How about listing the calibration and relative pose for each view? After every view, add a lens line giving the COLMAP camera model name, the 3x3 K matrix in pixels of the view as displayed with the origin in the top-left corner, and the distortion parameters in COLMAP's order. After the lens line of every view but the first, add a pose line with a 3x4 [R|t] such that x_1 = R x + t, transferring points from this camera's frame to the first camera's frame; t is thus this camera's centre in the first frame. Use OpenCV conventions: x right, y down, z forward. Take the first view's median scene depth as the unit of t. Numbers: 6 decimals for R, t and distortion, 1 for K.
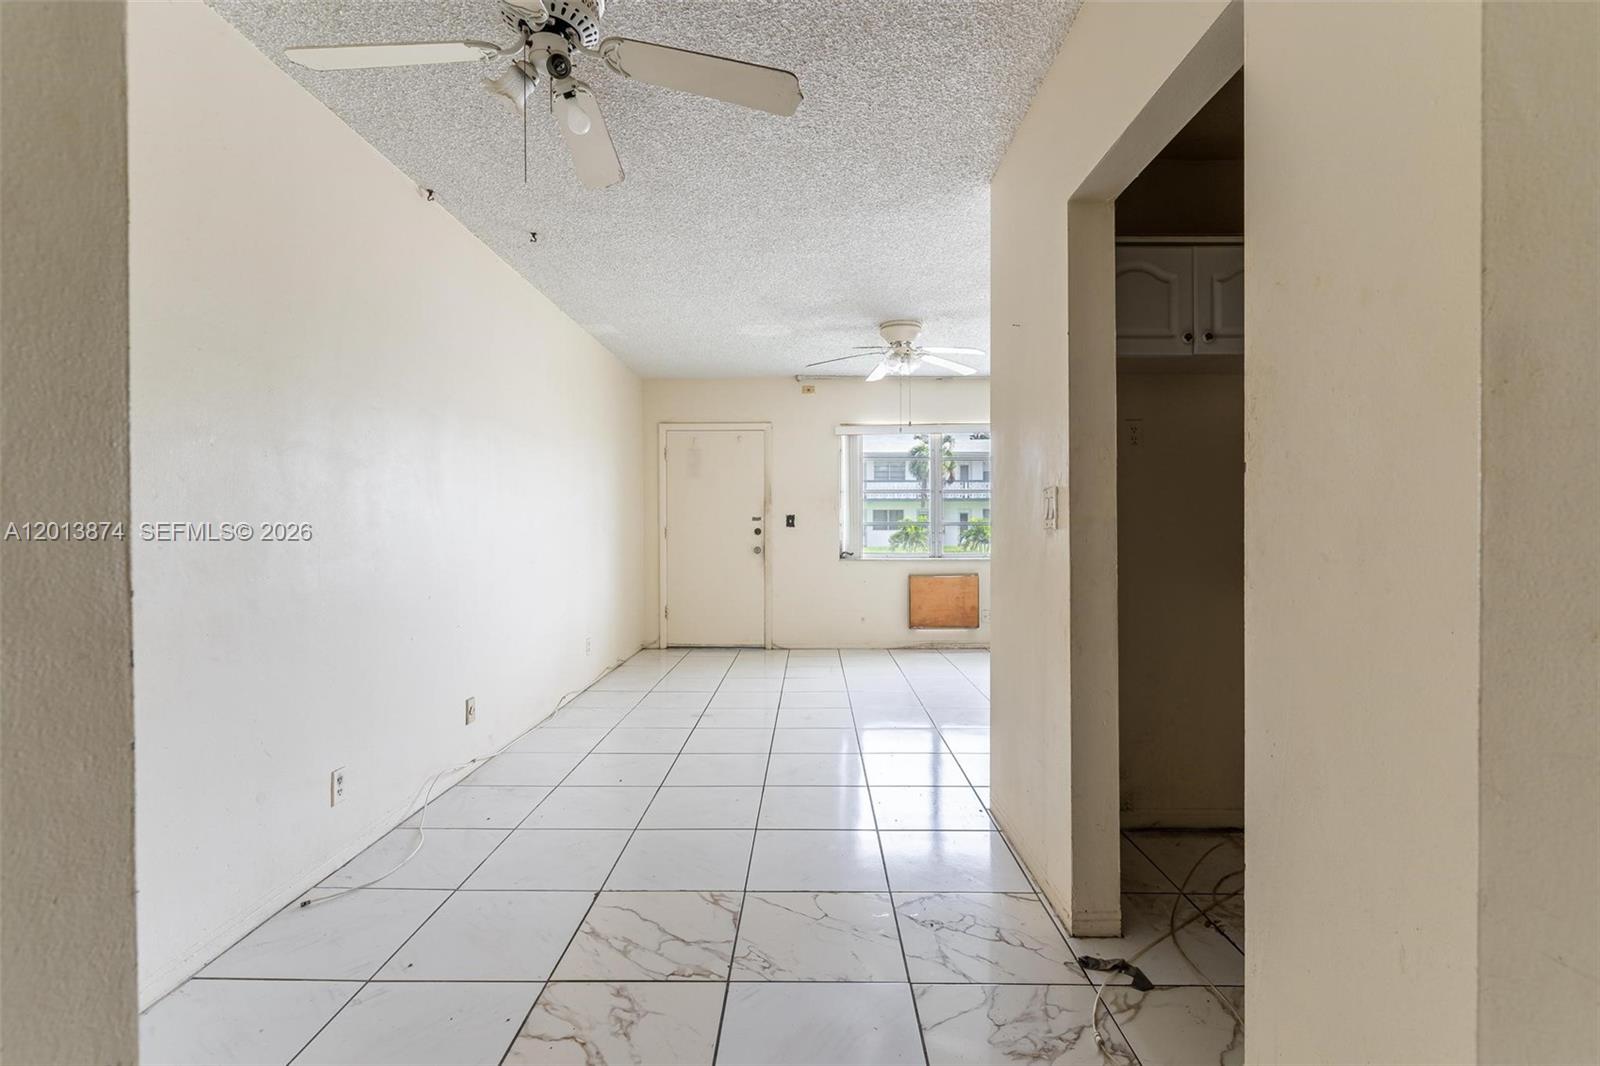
lens RADIAL K [[724.8, 0, 803.8], [0, 724.8, 529.5], [0, 0, 1]] dist [0.003729, 0.000116]
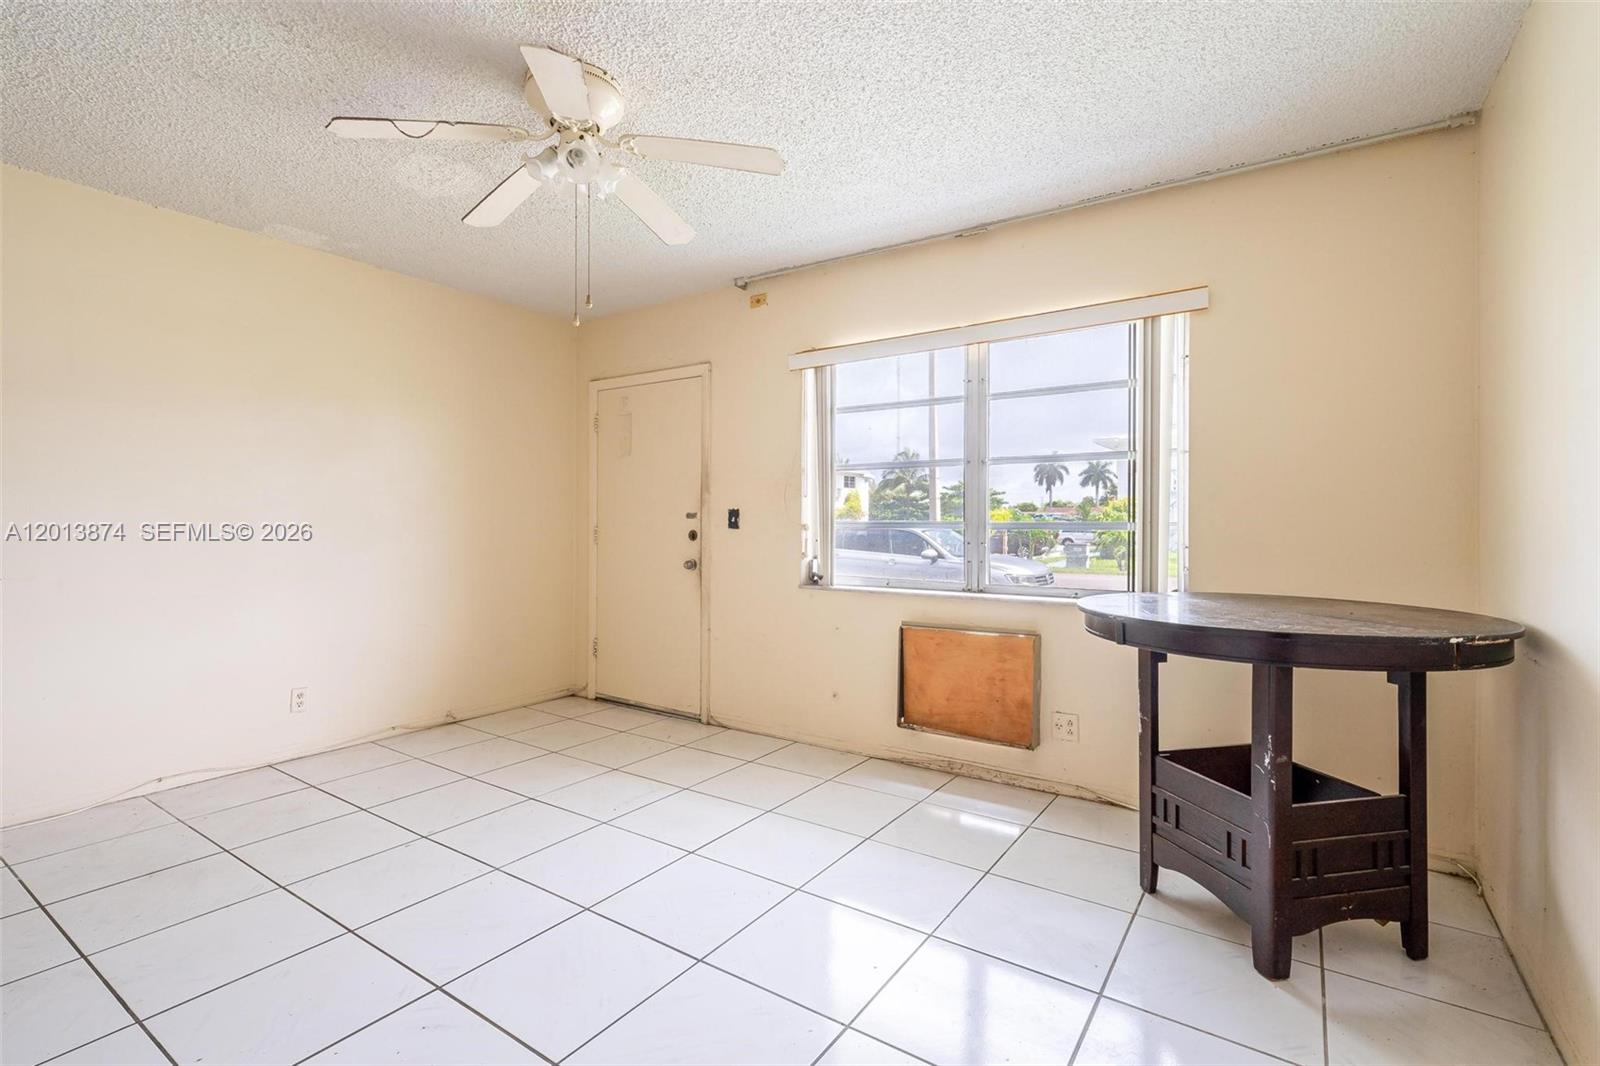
lens RADIAL K [[734.2, 0, 798.9], [0, 734.2, 521.7], [0, 0, 1]] dist [0.002586, 0.000066]
pose [[0.831188, 0.004612, -0.555973, 0.372750], [-0.011284, 0.999900, -0.008574, -0.004754], [0.555877, 0.013400, 0.831156, 0.515620]]
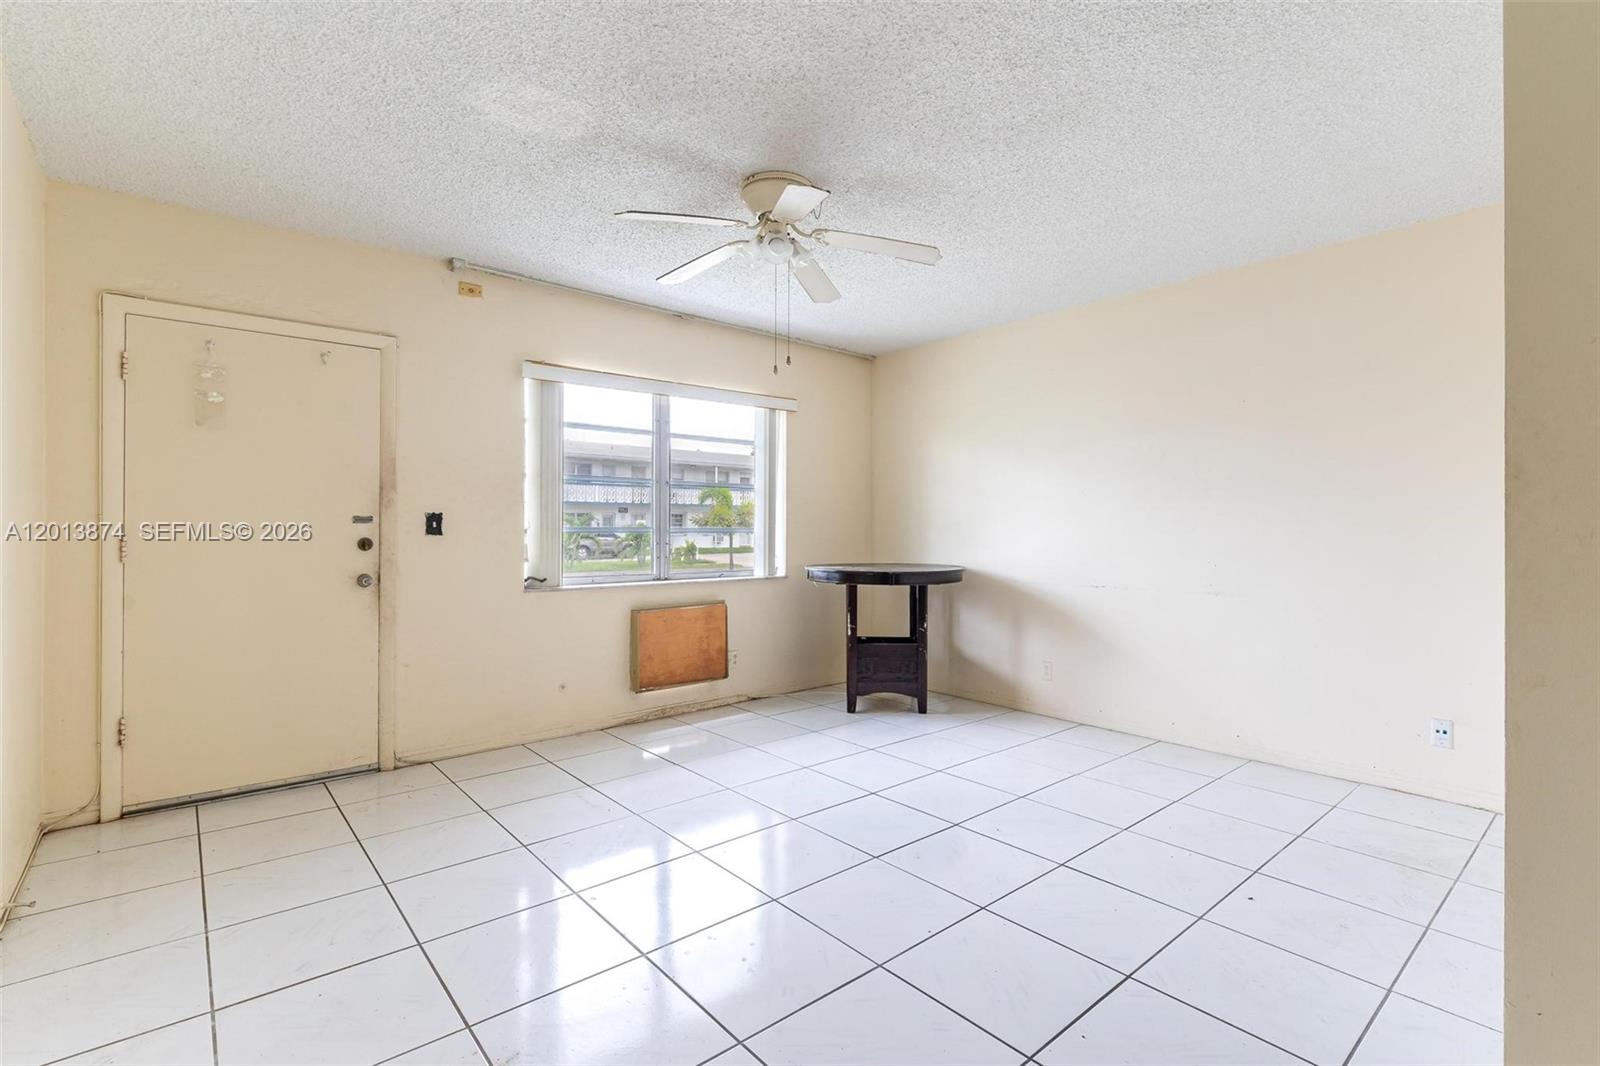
lens RADIAL K [[738.9, 0, 803.4], [0, 738.9, 525.8], [0, 0, 1]] dist [-0.000986, -0.000479]
pose [[0.754432, 0.007476, 0.656336, -0.172707], [-0.001203, 0.999949, -0.010007, -0.005293], [-0.656378, 0.006760, 0.754402, 0.402648]]
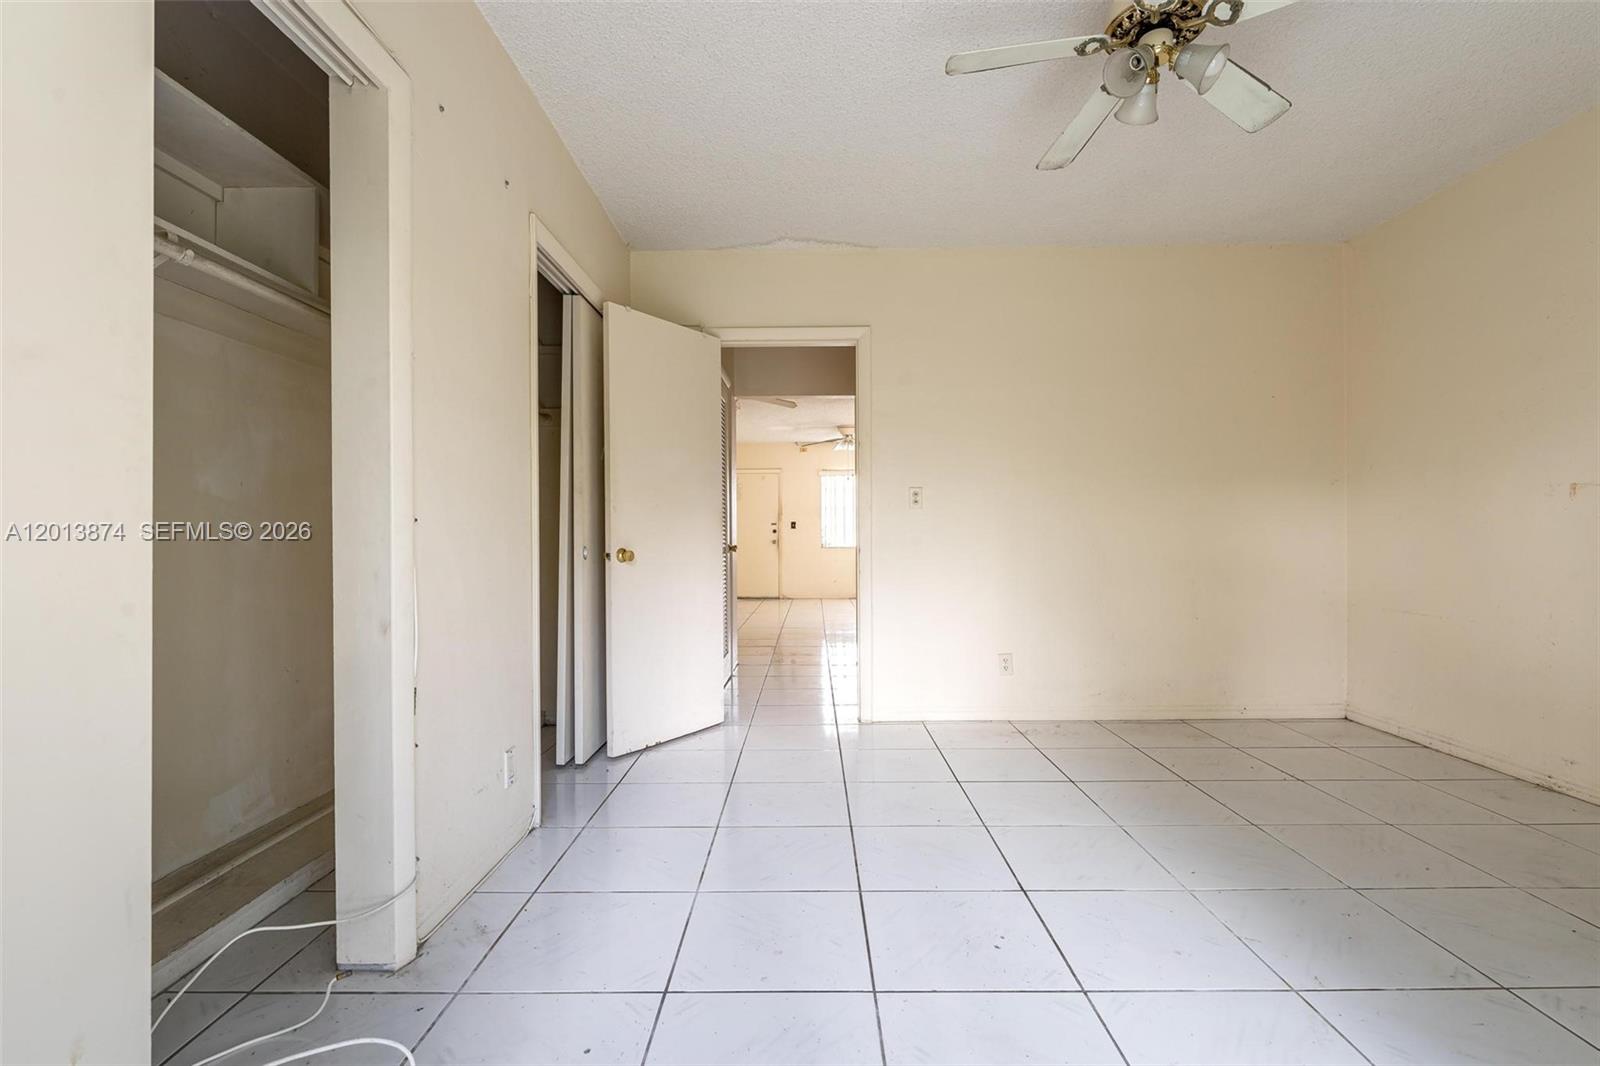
lens RADIAL K [[724.8, 0, 803.8], [0, 724.8, 529.5], [0, 0, 1]] dist [0.003729, 0.000116]
pose [[0.999898, -0.000595, 0.014305, -0.018241], [0.000610, 0.999999, -0.001047, 0.000295], [-0.014304, 0.001056, 0.999897, -0.746393]]
